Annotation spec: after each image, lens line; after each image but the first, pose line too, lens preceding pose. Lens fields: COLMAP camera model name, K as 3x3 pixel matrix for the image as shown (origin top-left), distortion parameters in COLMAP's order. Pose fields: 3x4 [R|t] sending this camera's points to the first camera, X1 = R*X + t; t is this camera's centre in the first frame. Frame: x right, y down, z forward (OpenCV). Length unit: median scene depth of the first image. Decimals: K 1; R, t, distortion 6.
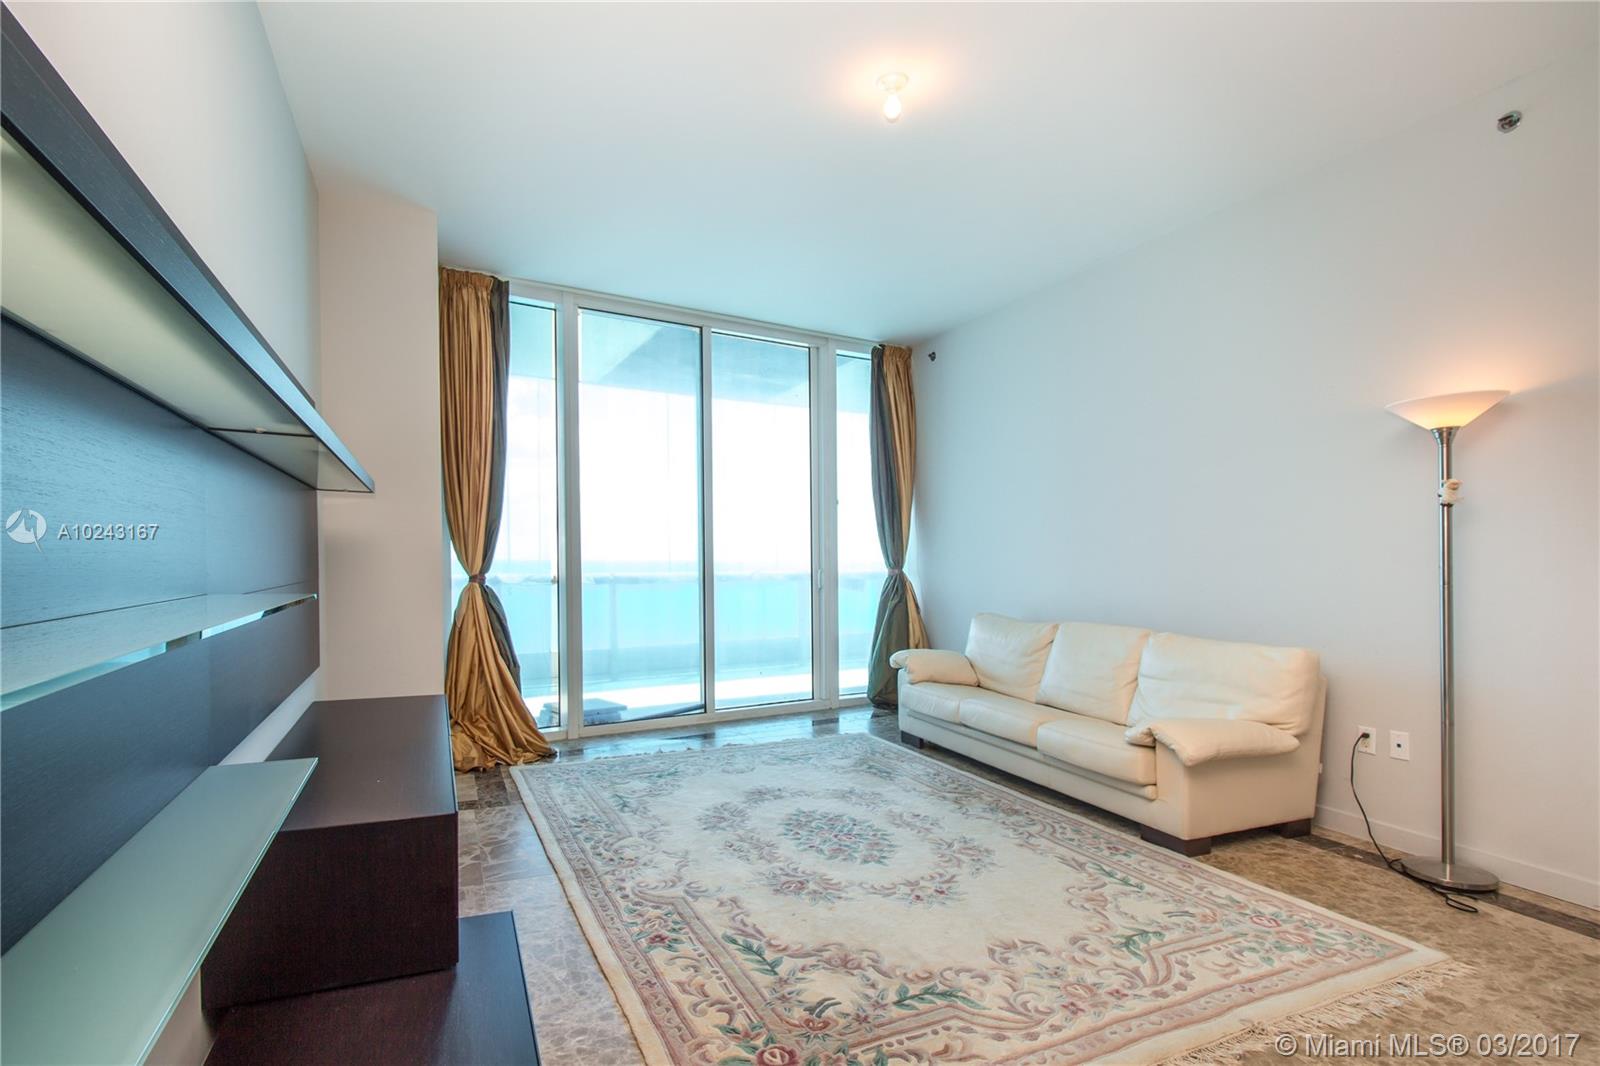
lens RADIAL K [[779.1, 0, 737.2], [0, 779.1, 576.4], [0, 0, 1]] dist [-0.000566, -0.000200]
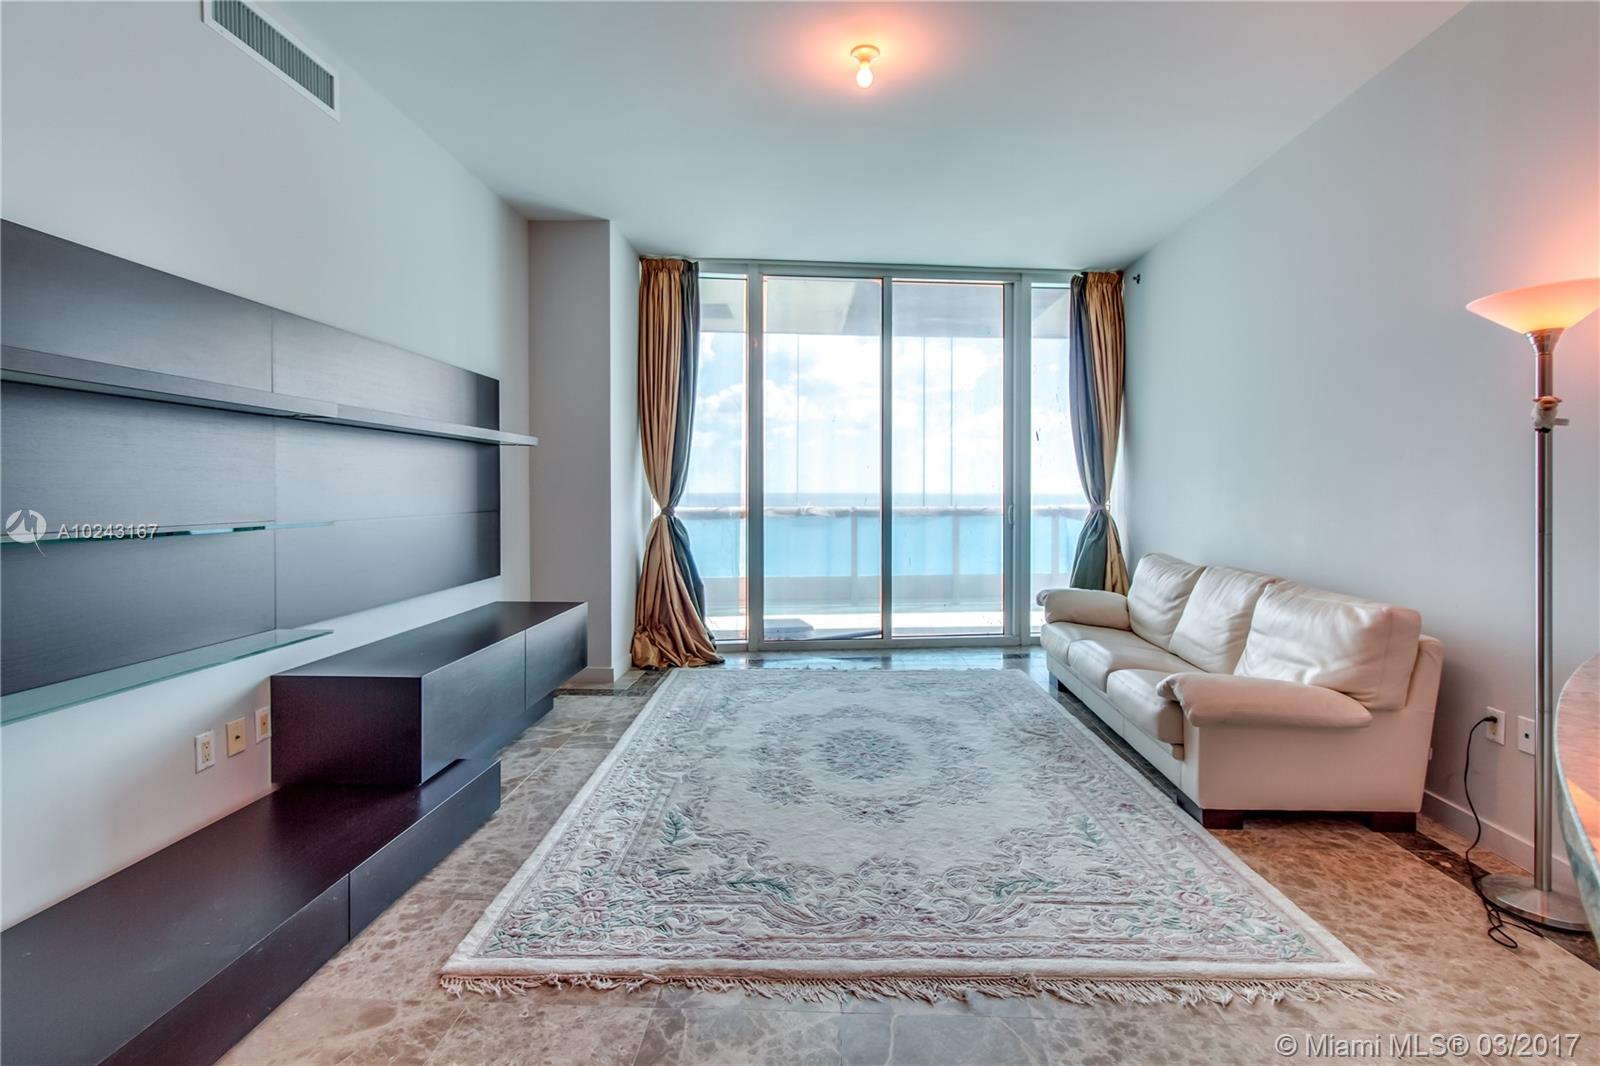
lens RADIAL K [[759.2, 0, 805.0], [0, 759.2, 508.6], [0, 0, 1]] dist [0.003439, 0.000200]
pose [[0.916969, 0.008586, -0.398866, 0.293351], [-0.009195, 0.999958, 0.000387, -0.003279], [0.398853, 0.003313, 0.917009, 0.002377]]
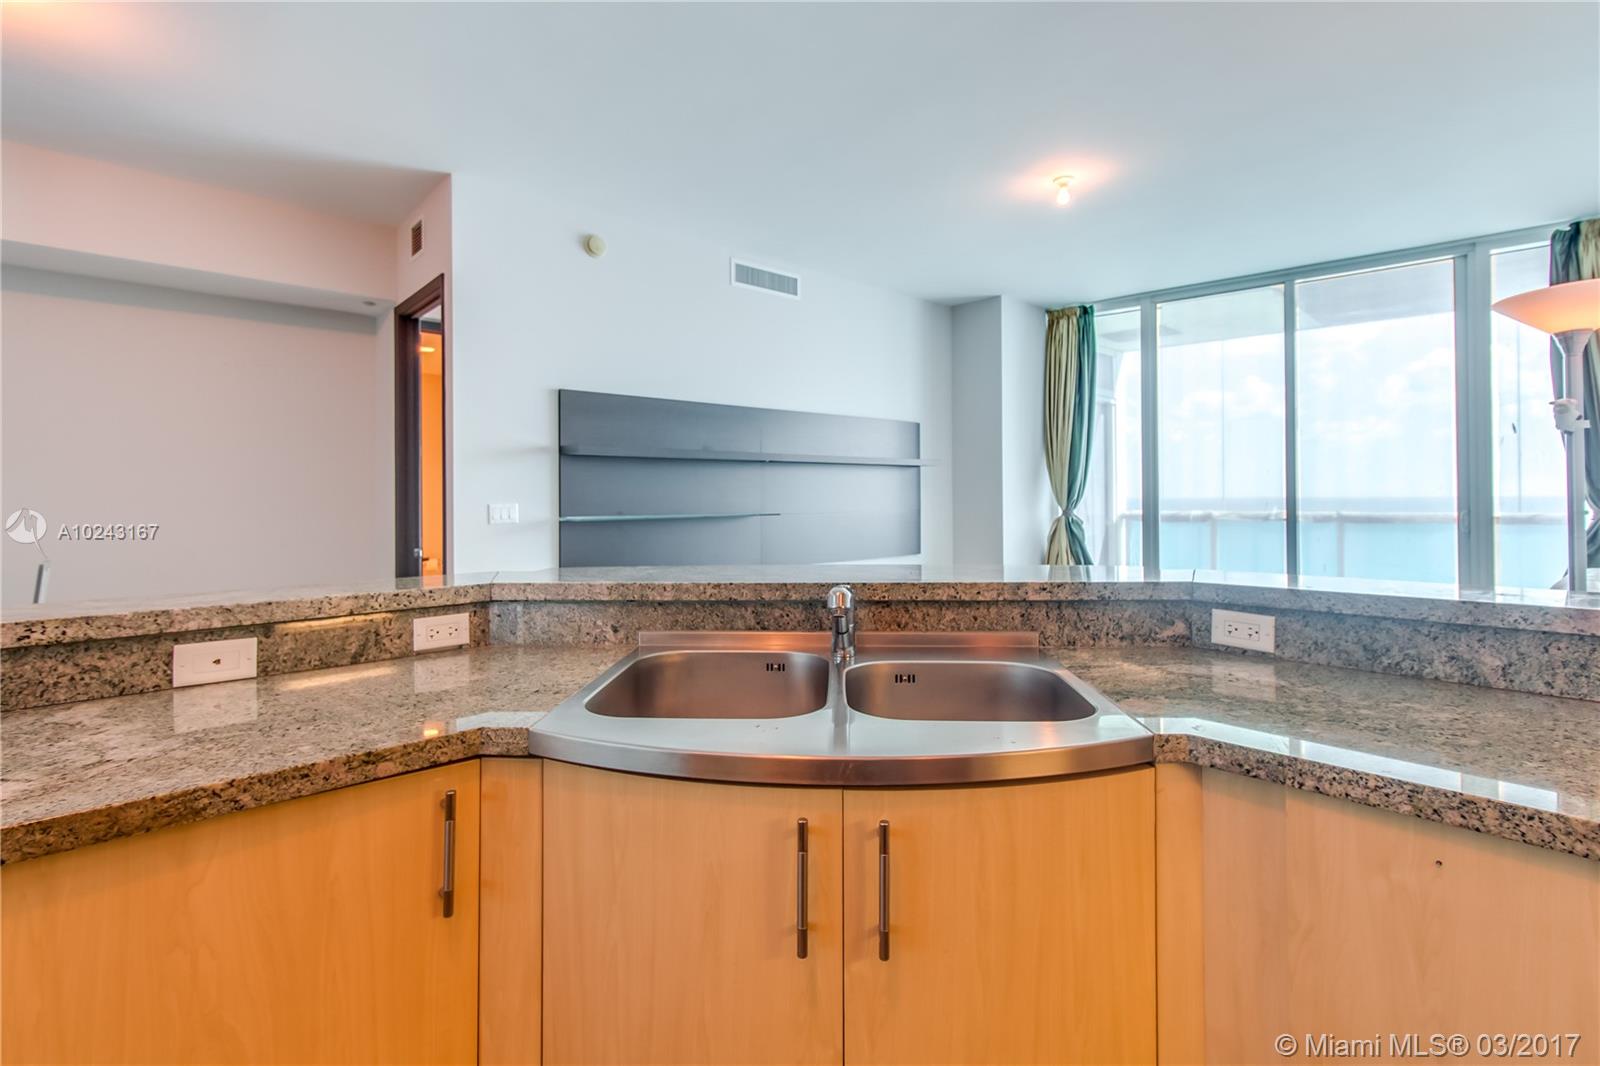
lens RADIAL K [[759.2, 0, 805.0], [0, 759.2, 508.6], [0, 0, 1]] dist [0.003439, 0.000200]
pose [[0.363486, 0.008592, -0.931560, 0.740315], [-0.014779, 0.999885, 0.003456, -0.002346], [0.931483, 0.012511, 0.363571, 0.007103]]
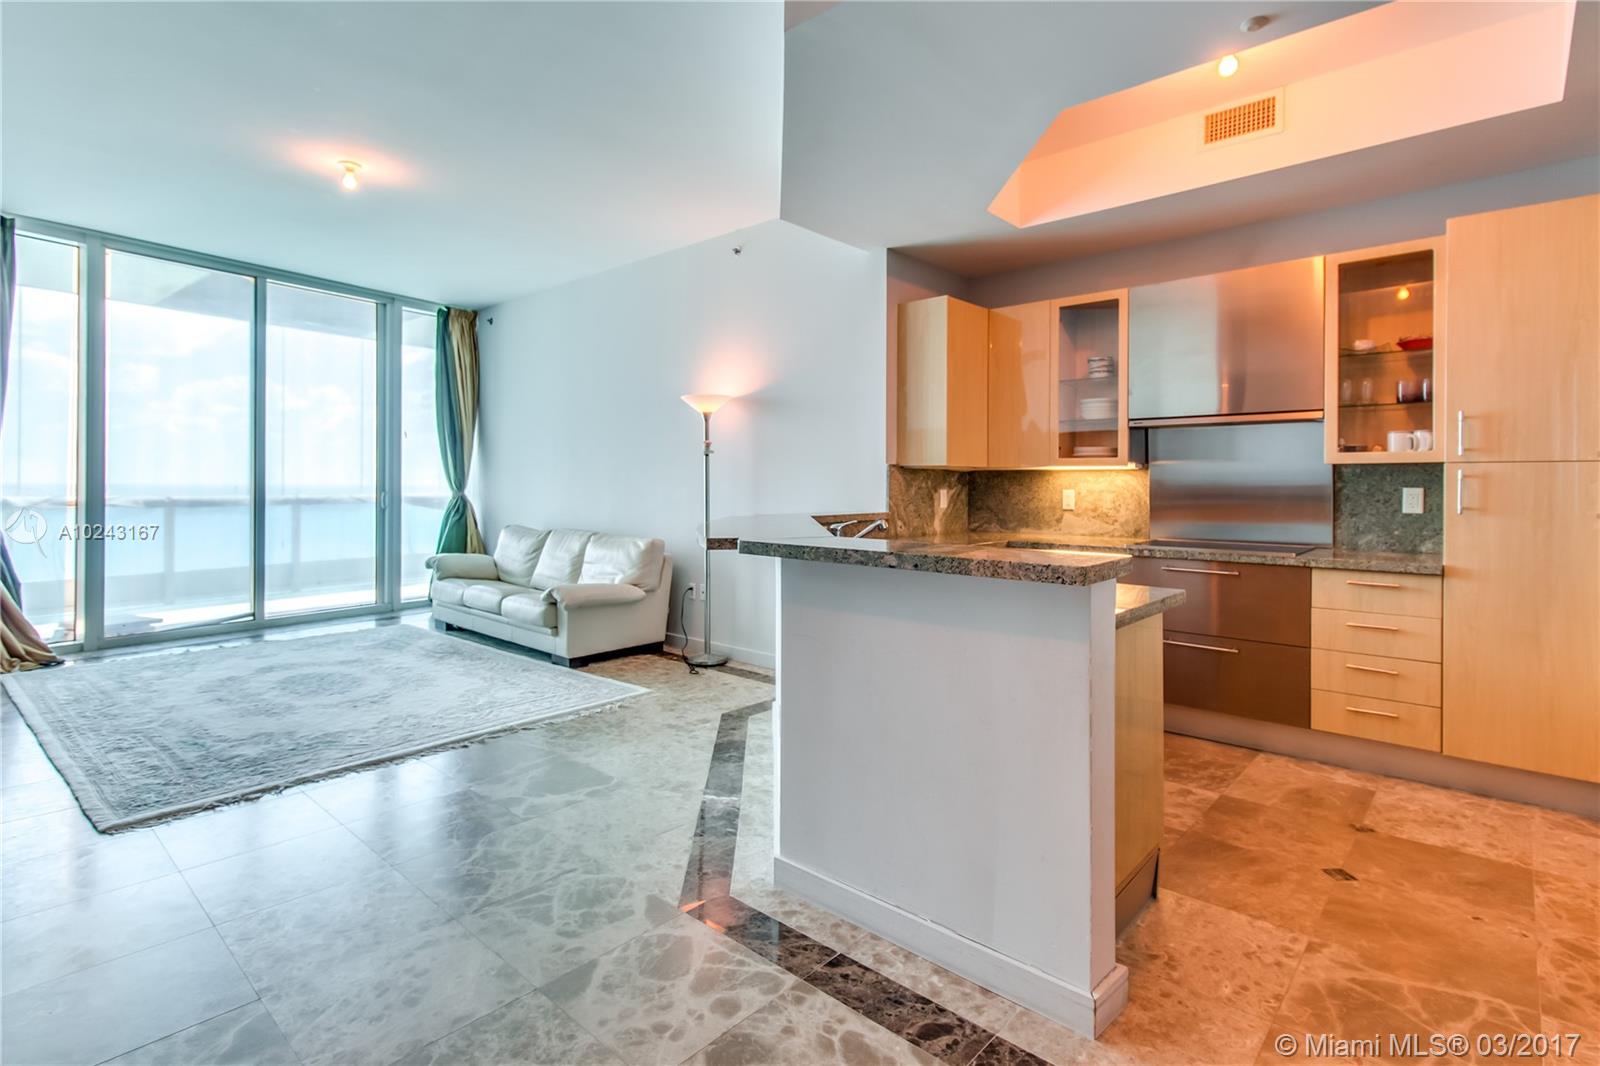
lens RADIAL K [[780.8, 0, 818.8], [0, 780.8, 478.7], [0, 0, 1]] dist [0.009497, 0.000790]
pose [[0.887069, 0.009306, 0.461543, 0.165480], [0.005051, 0.999541, -0.029863, 0.010421], [-0.461609, 0.028821, 0.886615, -0.402067]]
